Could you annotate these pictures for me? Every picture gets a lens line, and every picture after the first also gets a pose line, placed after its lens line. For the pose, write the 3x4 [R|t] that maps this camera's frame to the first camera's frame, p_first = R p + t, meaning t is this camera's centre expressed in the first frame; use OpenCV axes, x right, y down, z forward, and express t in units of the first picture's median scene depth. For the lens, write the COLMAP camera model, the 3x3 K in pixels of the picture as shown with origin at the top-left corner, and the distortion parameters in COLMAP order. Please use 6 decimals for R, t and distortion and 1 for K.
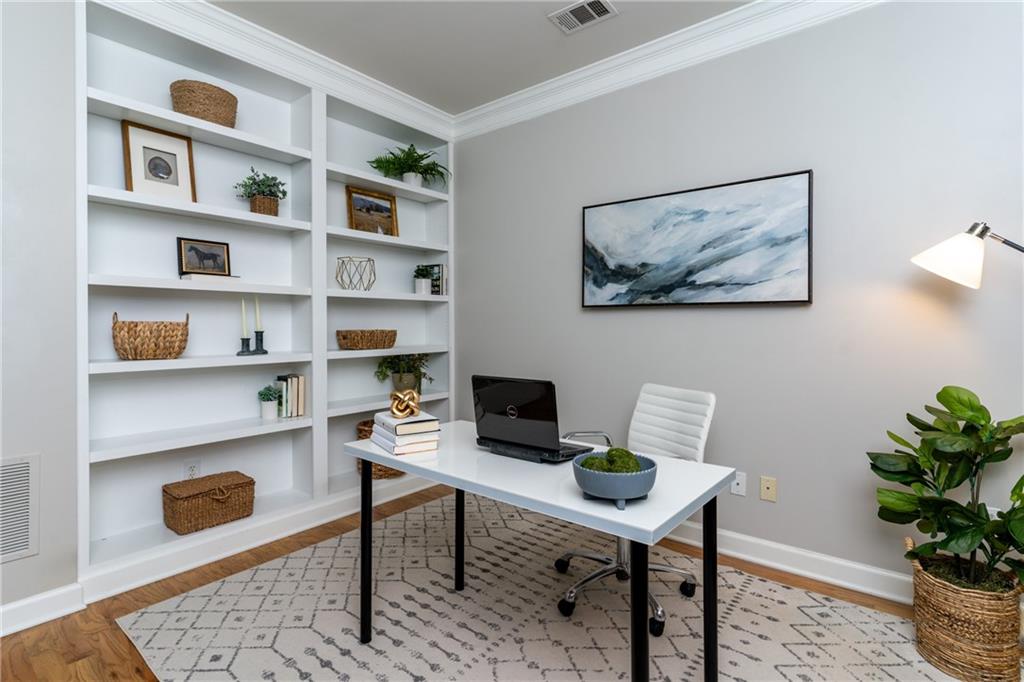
lens RADIAL K [[497.0, 0, 513.4], [0, 497.0, 334.5], [0, 0, 1]] dist [0.002255, -0.000577]
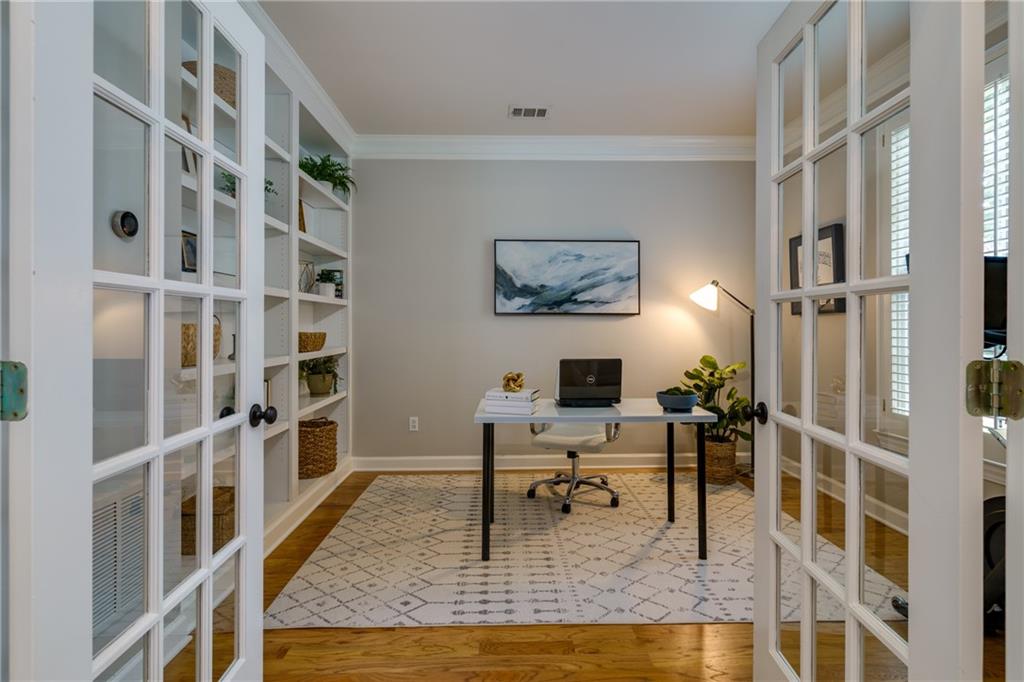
lens RADIAL K [[500.7, 0, 512.2], [0, 500.7, 335.4], [0, 0, 1]] dist [0.019858, -0.000992]
pose [[0.763253, -0.012791, 0.645973, -0.749784], [0.013662, 0.999900, 0.003657, -0.001105], [-0.645955, 0.006034, 0.763351, -0.067754]]
